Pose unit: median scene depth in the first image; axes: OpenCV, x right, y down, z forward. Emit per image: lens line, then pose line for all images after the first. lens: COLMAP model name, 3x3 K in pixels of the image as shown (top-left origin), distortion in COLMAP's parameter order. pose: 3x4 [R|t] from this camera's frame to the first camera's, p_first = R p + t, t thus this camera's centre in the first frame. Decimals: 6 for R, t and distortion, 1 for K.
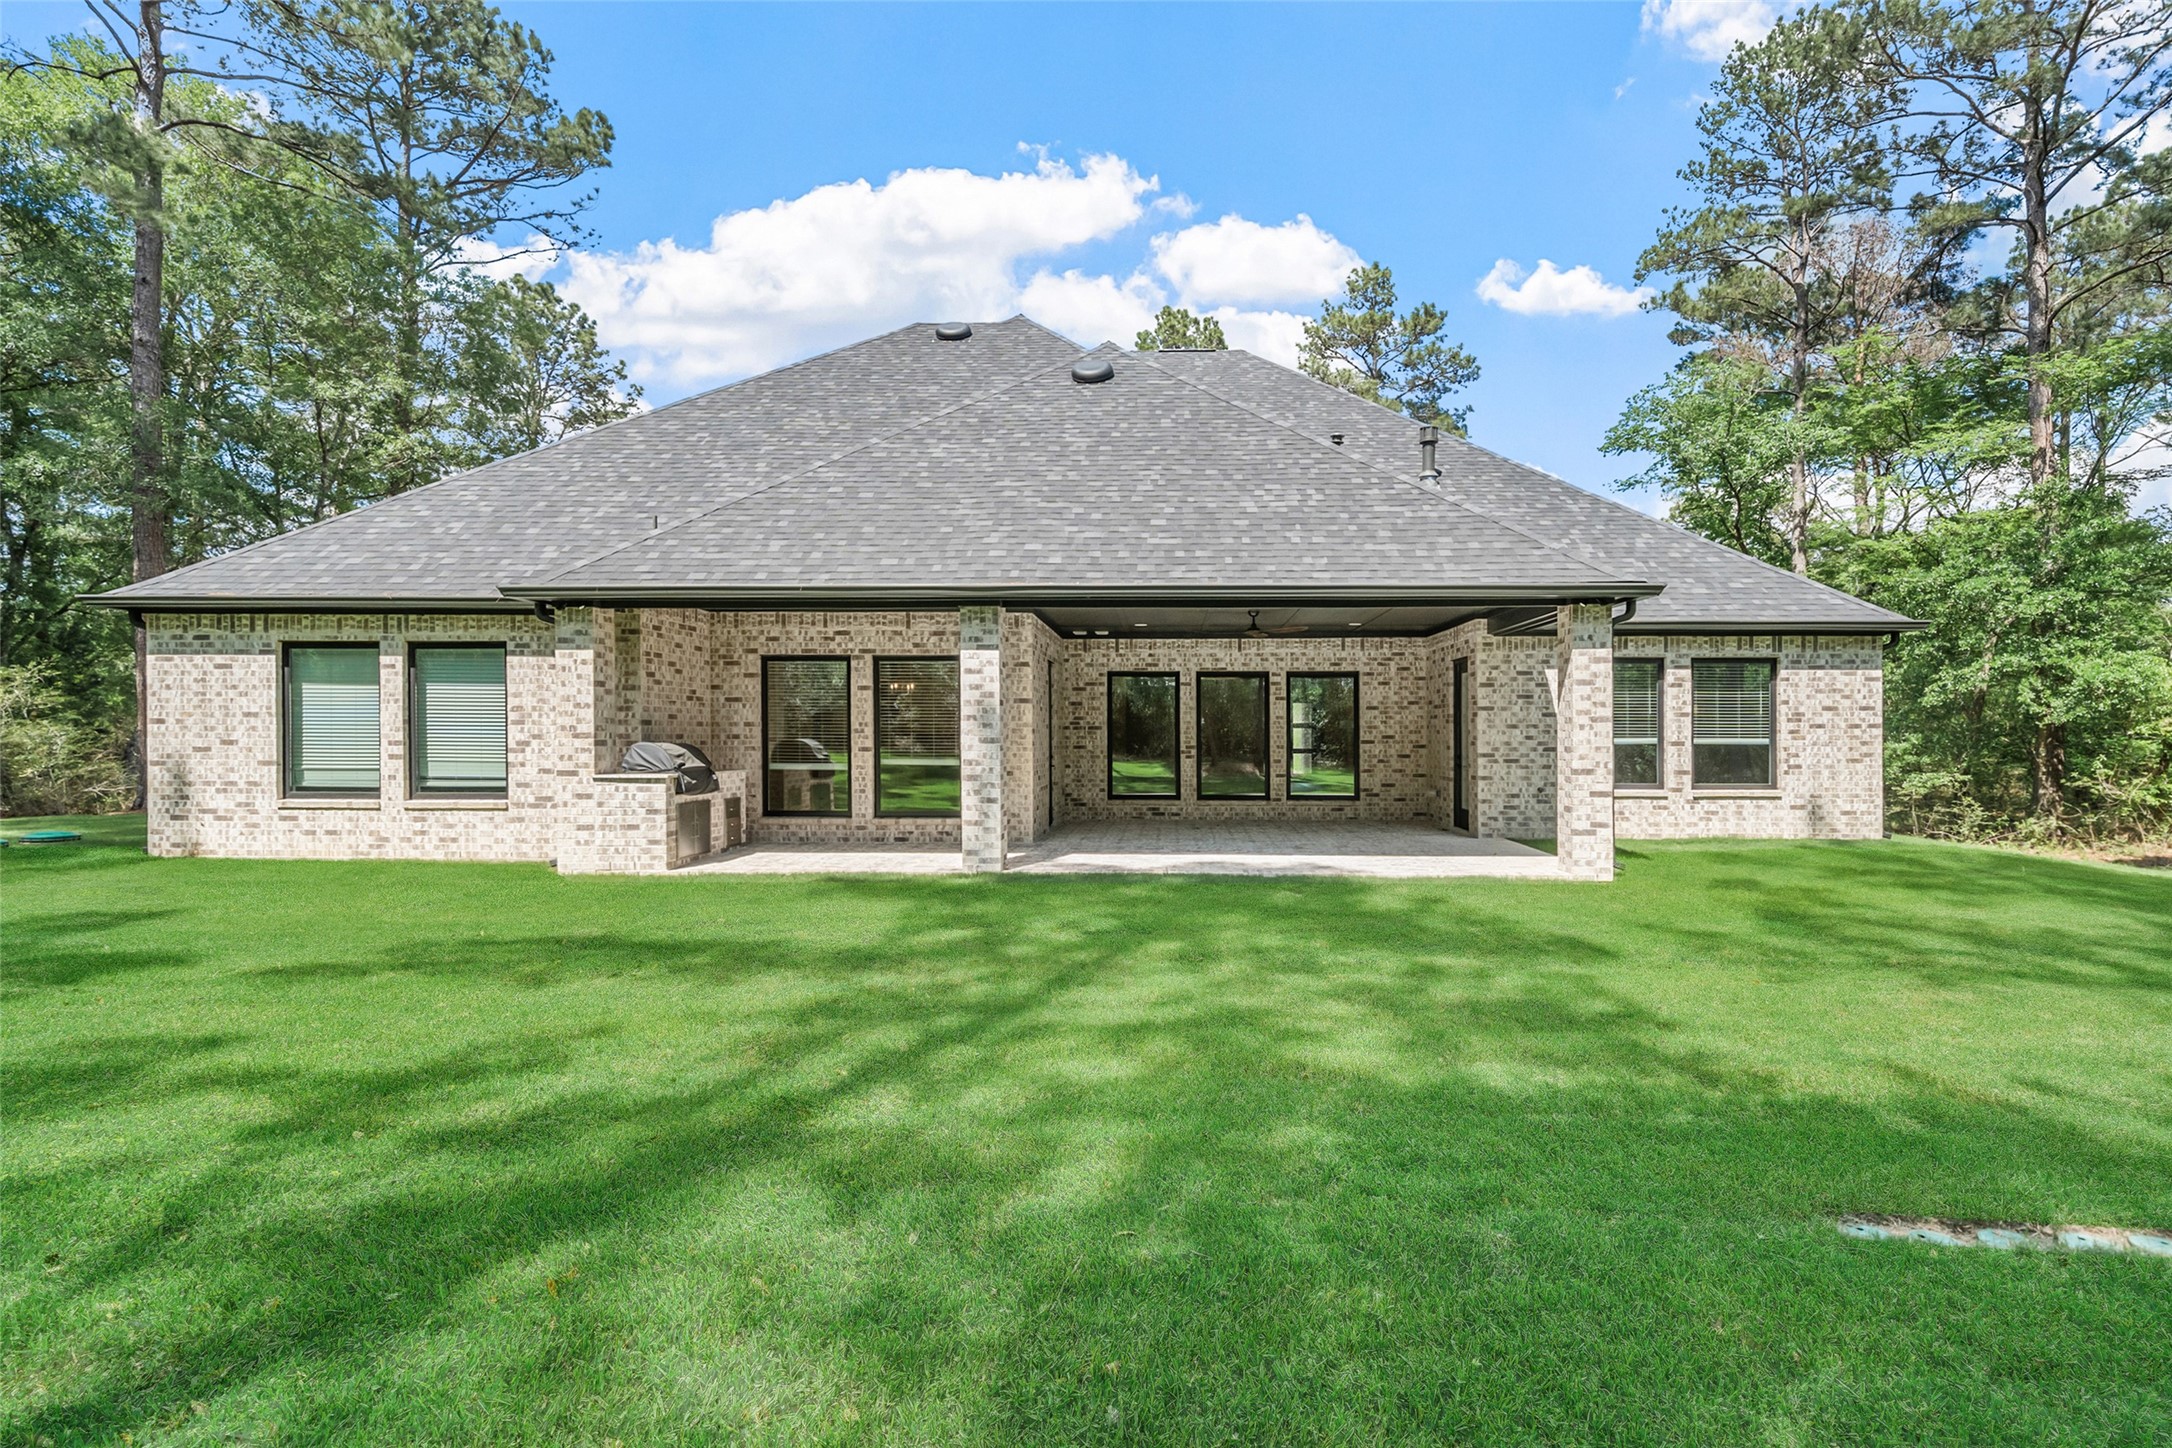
lens RADIAL K [[941.0, 0, 1086.6], [0, 941.0, 722.9], [0, 0, 1]] dist [0.000140, 0.000002]
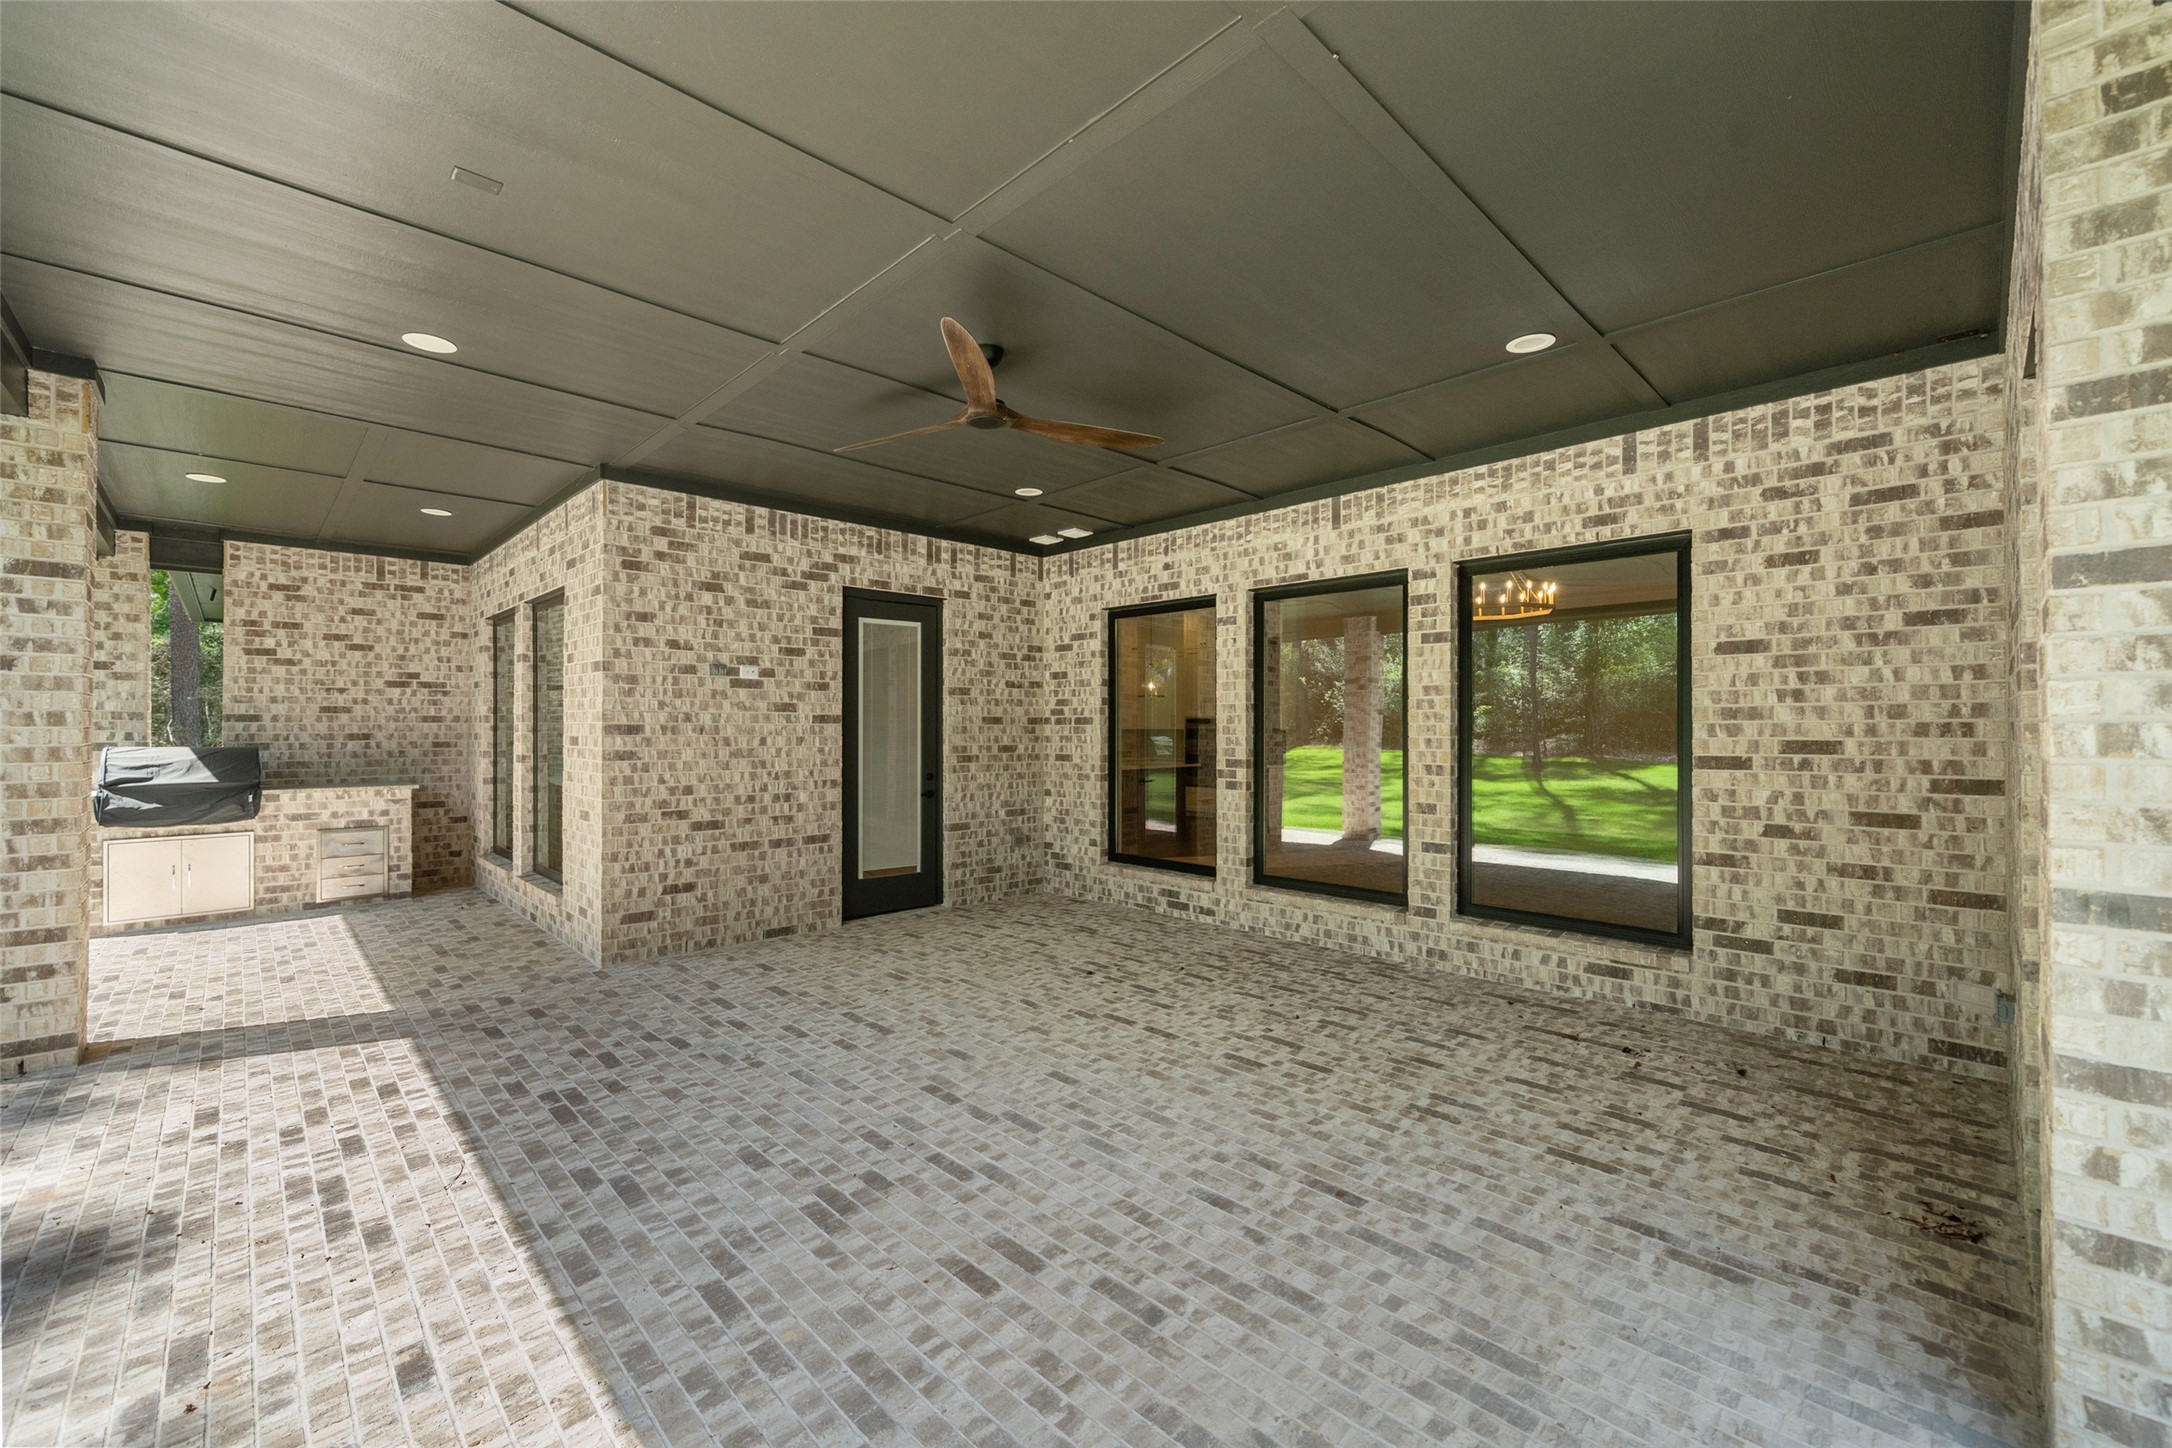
lens RADIAL K [[875.1, 0, 1087.7], [0, 875.1, 723.6], [0, 0, 1]] dist [-0.000635, -0.000044]
pose [[0.714289, -0.003418, -0.699843, 0.347887], [-0.003588, 0.999957, -0.008545, 0.010919], [0.699842, 0.008615, 0.714246, 0.660230]]
